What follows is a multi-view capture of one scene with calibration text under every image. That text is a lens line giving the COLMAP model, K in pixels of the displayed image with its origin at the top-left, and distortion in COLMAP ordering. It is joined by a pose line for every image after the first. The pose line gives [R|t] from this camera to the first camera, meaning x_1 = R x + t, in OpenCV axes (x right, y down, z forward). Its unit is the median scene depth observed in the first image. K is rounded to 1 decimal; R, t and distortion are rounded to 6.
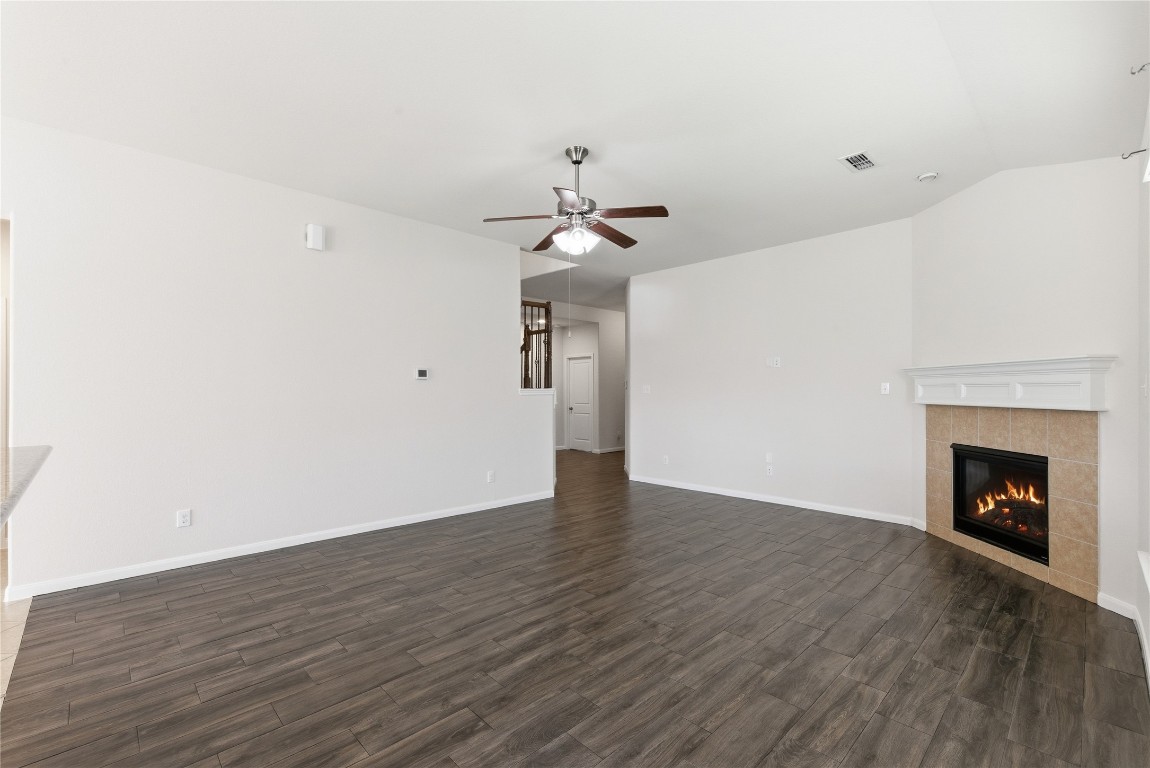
lens RADIAL K [[499.6, 0, 575.9], [0, 499.6, 383.1], [0, 0, 1]] dist [-0.006577, 0.000063]
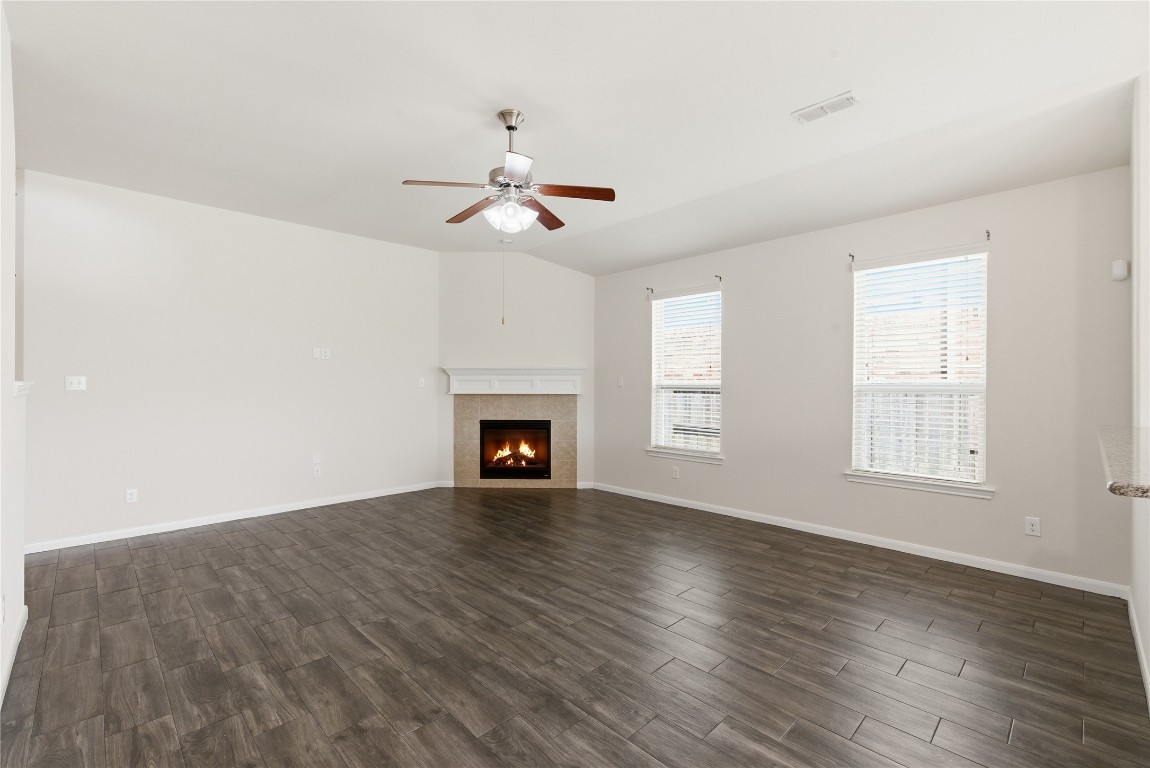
lens RADIAL K [[499.6, 0, 578.5], [0, 499.6, 392.5], [0, 0, 1]] dist [-0.006577, 0.000063]
pose [[-0.011482, -0.018692, 0.999759, -0.970754], [-0.016033, 0.999700, 0.018507, 0.011005], [-0.999806, -0.015817, -0.011778, 0.986258]]
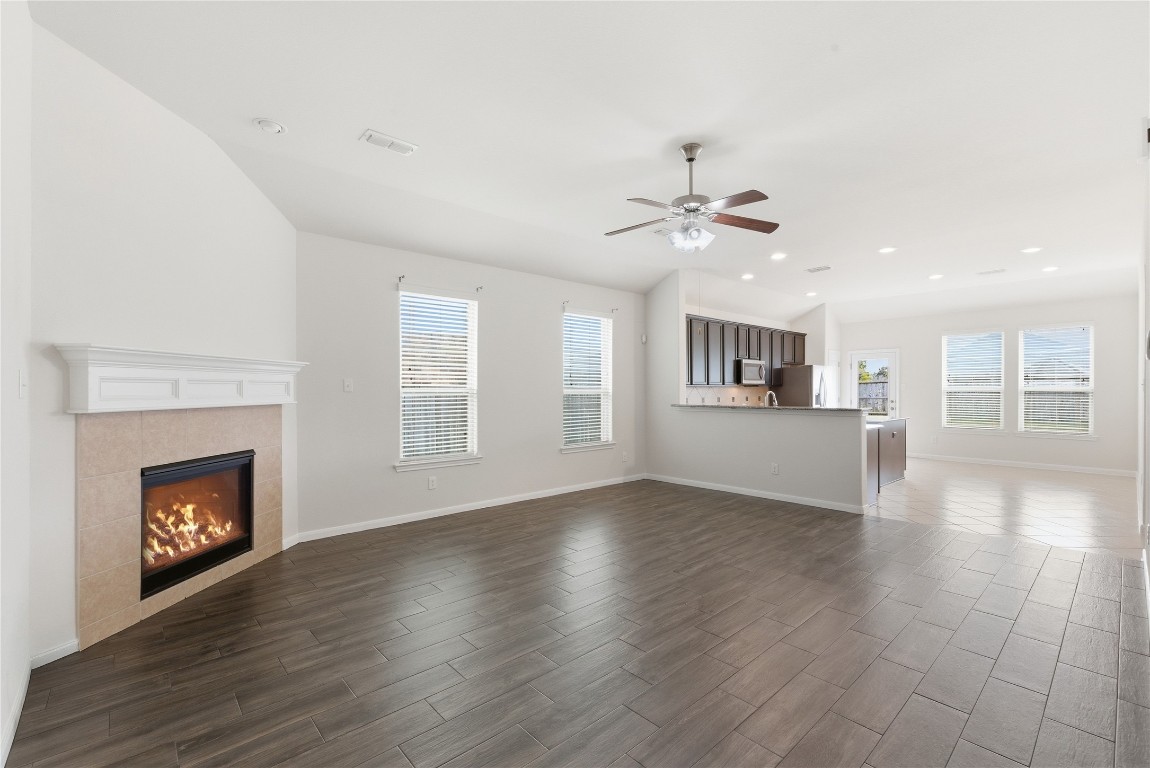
lens RADIAL K [[499.6, 0, 577.6], [0, 499.6, 383.6], [0, 0, 1]] dist [-0.006577, 0.000063]
pose [[-0.999519, 0.000881, 0.030985, 0.218379], [0.000122, 0.999700, -0.024485, 0.033647], [-0.030998, -0.024469, -0.999220, 2.223586]]
